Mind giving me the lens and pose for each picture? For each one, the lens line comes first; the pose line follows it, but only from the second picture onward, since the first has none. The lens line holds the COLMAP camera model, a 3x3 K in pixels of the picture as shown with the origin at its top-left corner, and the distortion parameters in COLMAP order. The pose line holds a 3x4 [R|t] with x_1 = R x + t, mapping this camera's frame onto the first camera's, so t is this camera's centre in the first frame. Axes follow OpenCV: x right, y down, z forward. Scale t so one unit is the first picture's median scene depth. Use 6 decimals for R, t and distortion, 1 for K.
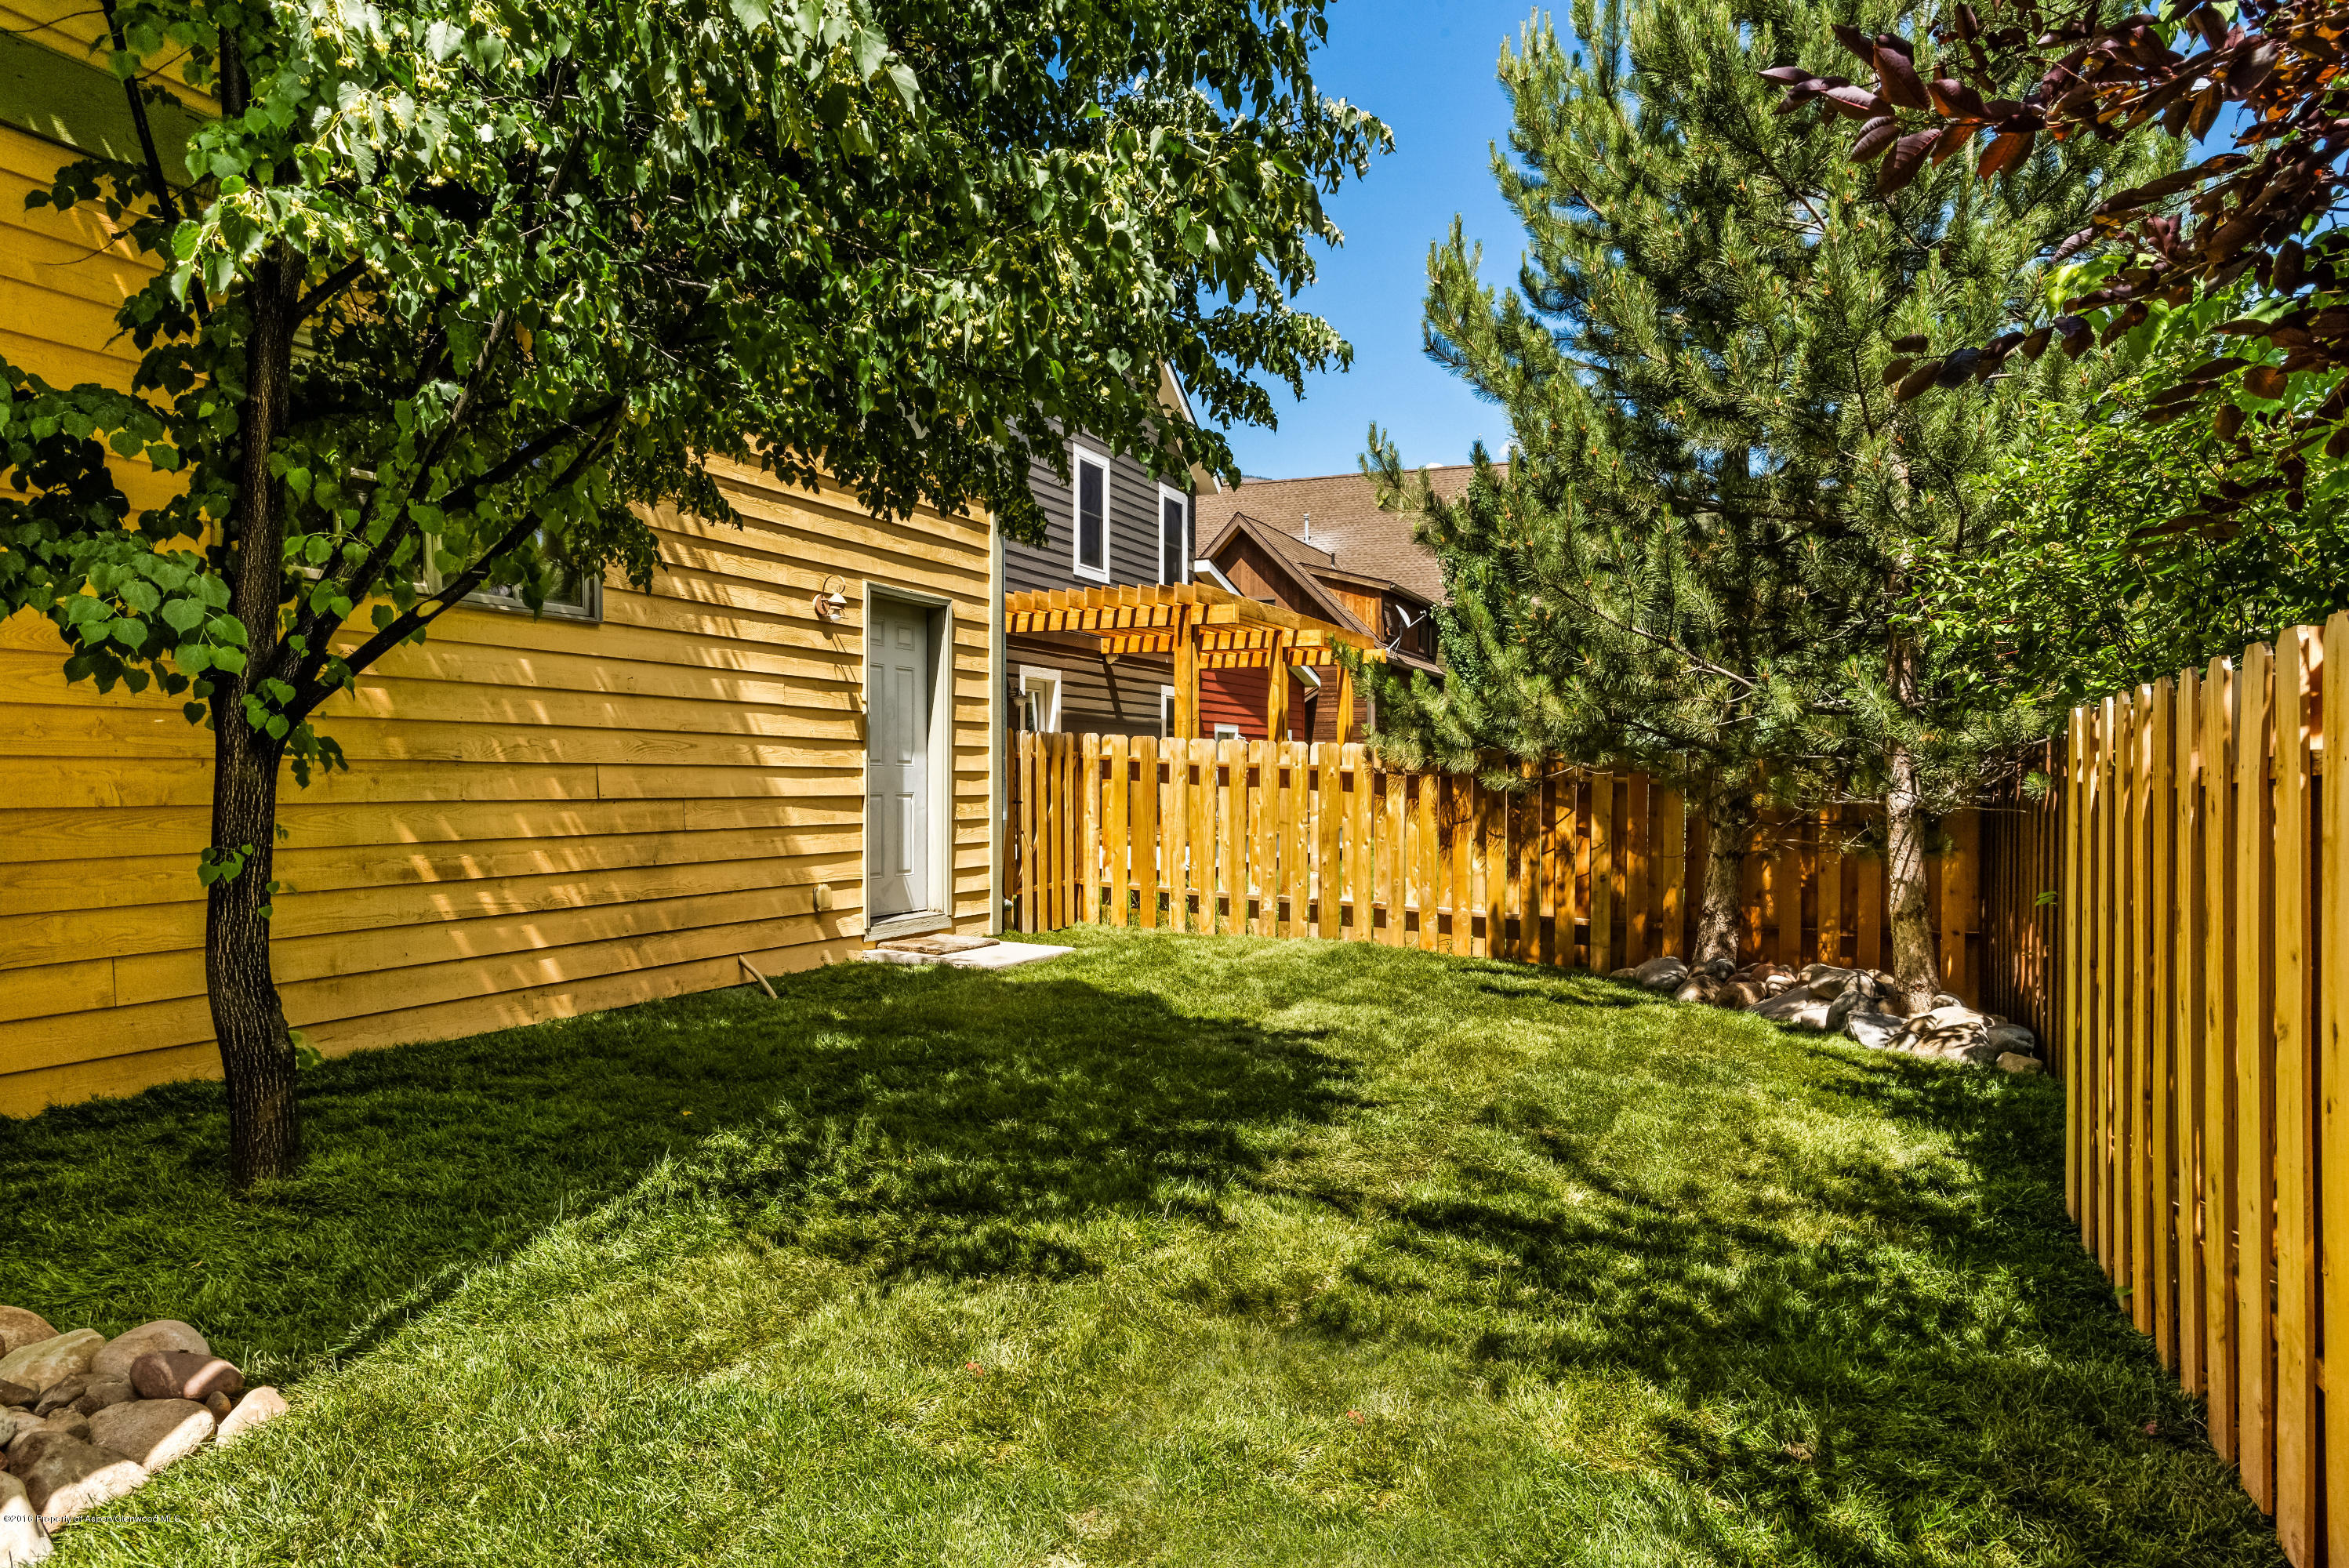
lens RADIAL K [[1466.7, 0, 1174.5], [0, 1466.7, 784.0], [0, 0, 1]] dist [0.002268, 0.000380]
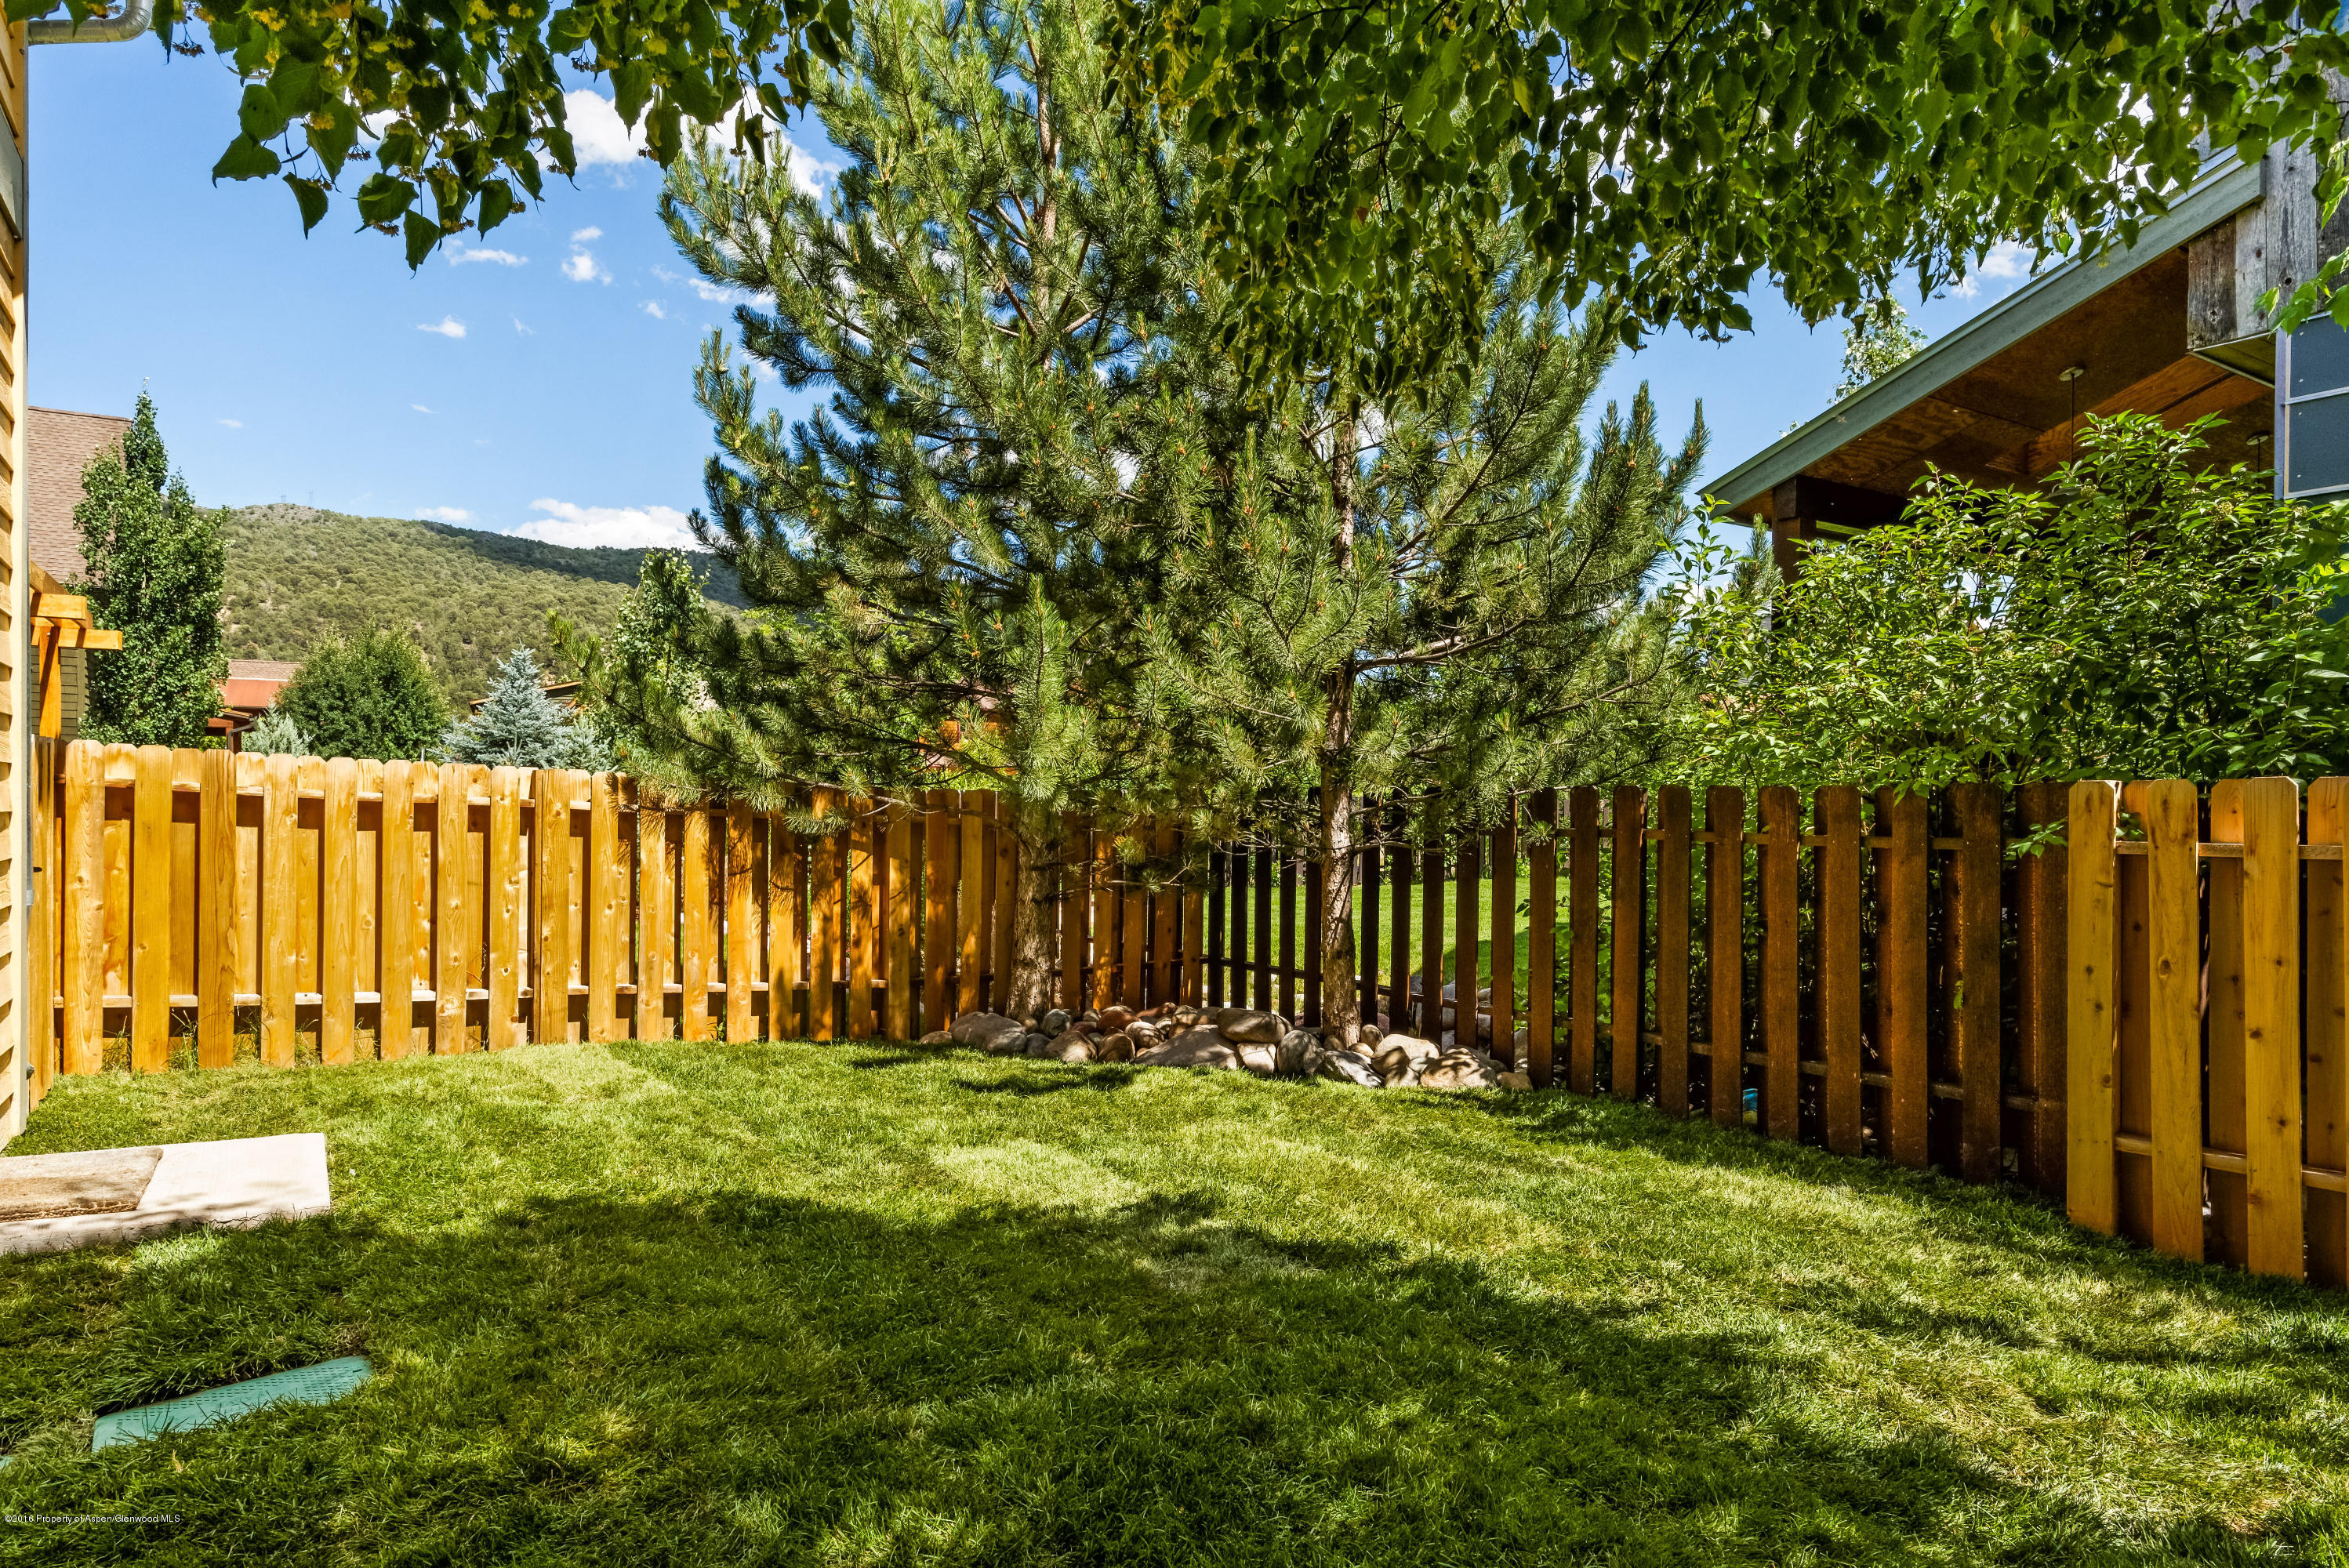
lens RADIAL K [[1298.9, 0, 1174.5], [0, 1298.9, 784.0], [0, 0, 1]] dist [-0.001037, 0.000135]
pose [[0.580514, 0.012566, 0.814153, -0.243635], [-0.003641, 0.999911, -0.012837, -0.014276], [-0.814242, 0.004488, 0.580508, 0.405410]]
